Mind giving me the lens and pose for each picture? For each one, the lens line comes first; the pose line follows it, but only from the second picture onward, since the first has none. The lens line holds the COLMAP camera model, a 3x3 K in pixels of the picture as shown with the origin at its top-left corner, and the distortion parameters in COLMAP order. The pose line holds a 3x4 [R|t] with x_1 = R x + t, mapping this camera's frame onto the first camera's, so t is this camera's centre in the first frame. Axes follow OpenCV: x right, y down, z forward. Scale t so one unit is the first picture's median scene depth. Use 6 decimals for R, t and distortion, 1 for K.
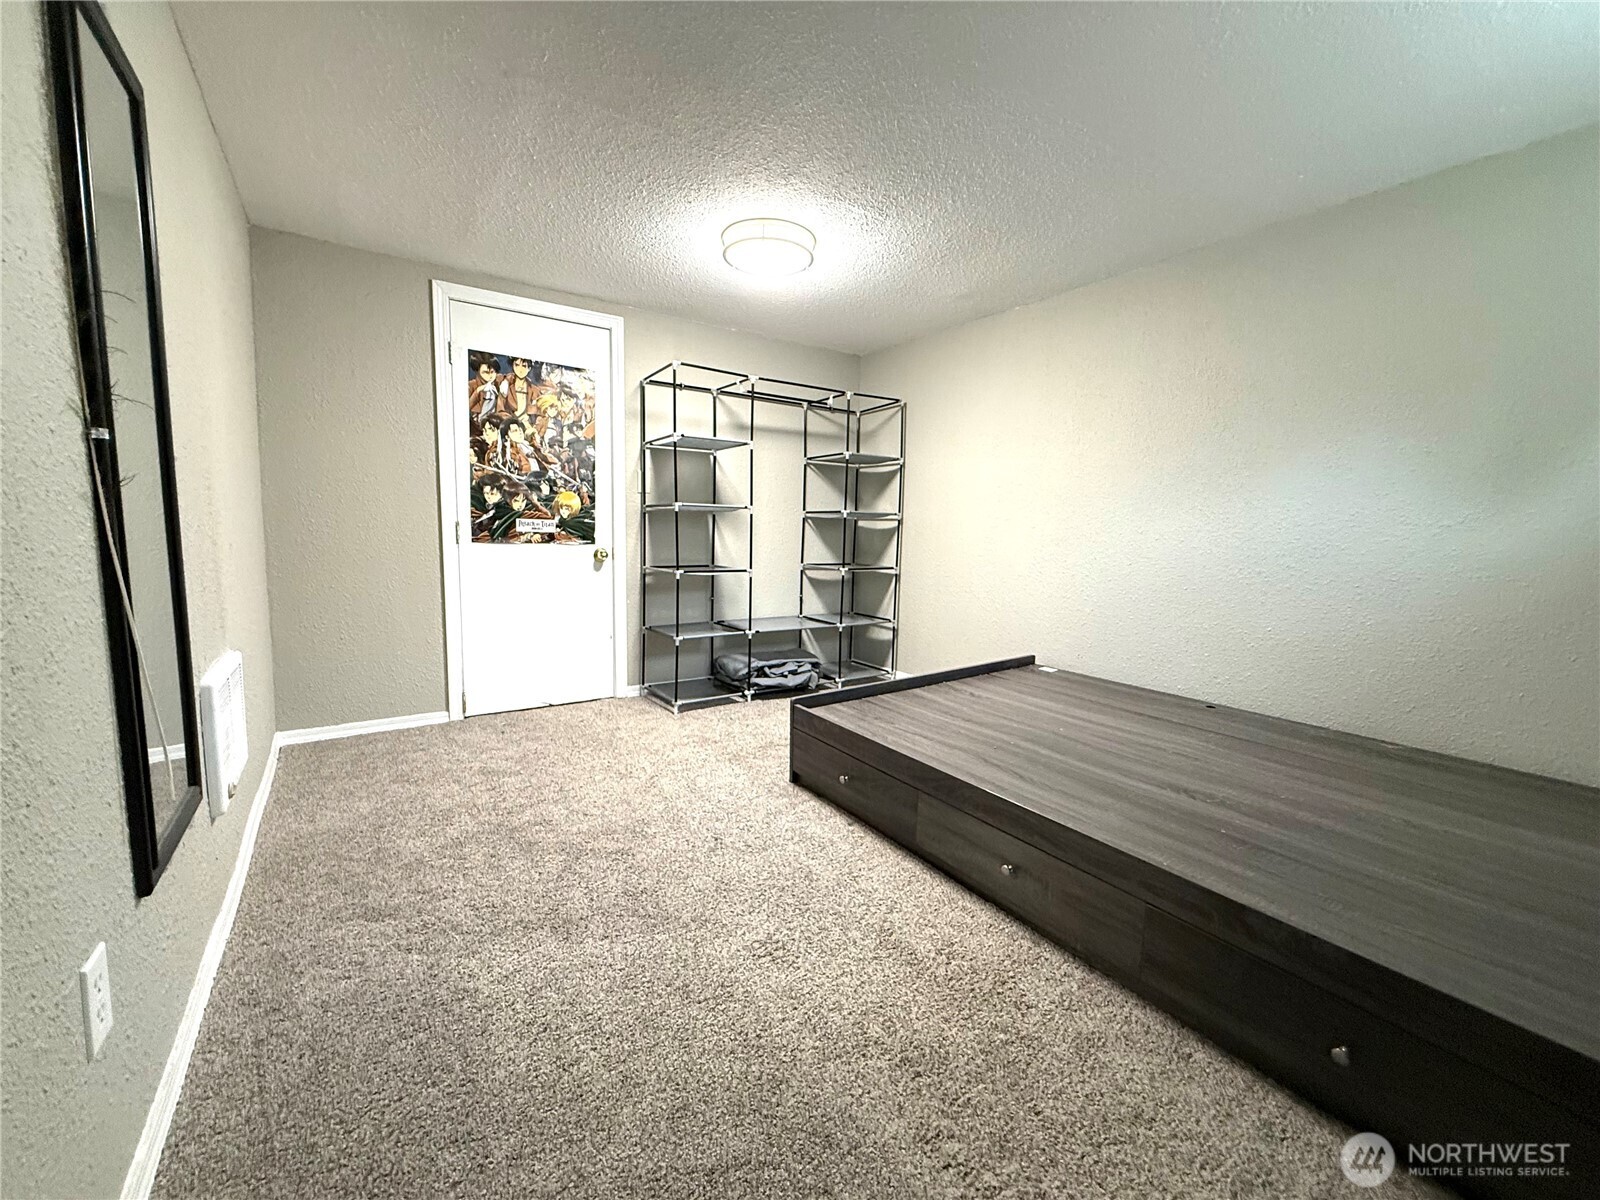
lens RADIAL K [[636.3, 0, 808.5], [0, 636.3, 597.2], [0, 0, 1]] dist [0.004156, -0.001060]
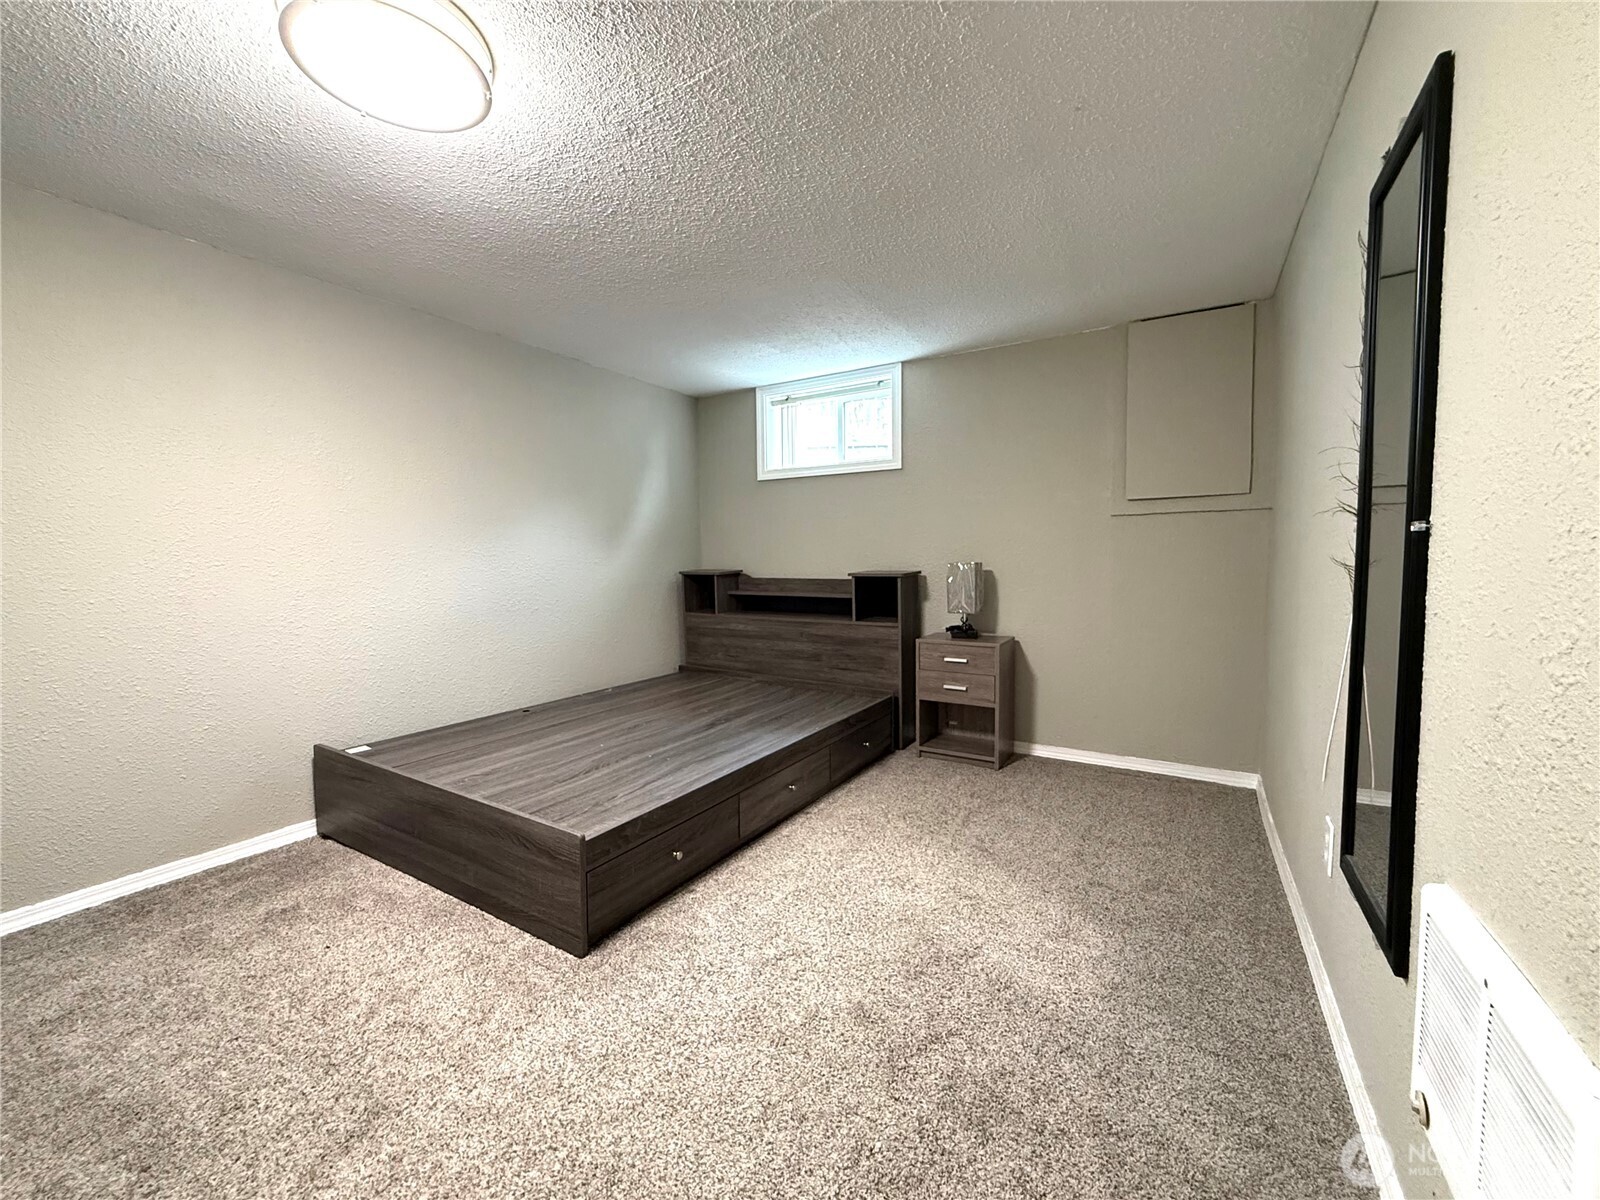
lens RADIAL K [[636.3, 0, 804.1], [0, 636.3, 598.1], [0, 0, 1]] dist [0.004156, -0.001060]
pose [[-0.402011, -0.079015, 0.912219, -0.814299], [0.102433, 0.986135, 0.130560, -0.174632], [-0.909887, 0.145927, -0.388344, 1.135290]]
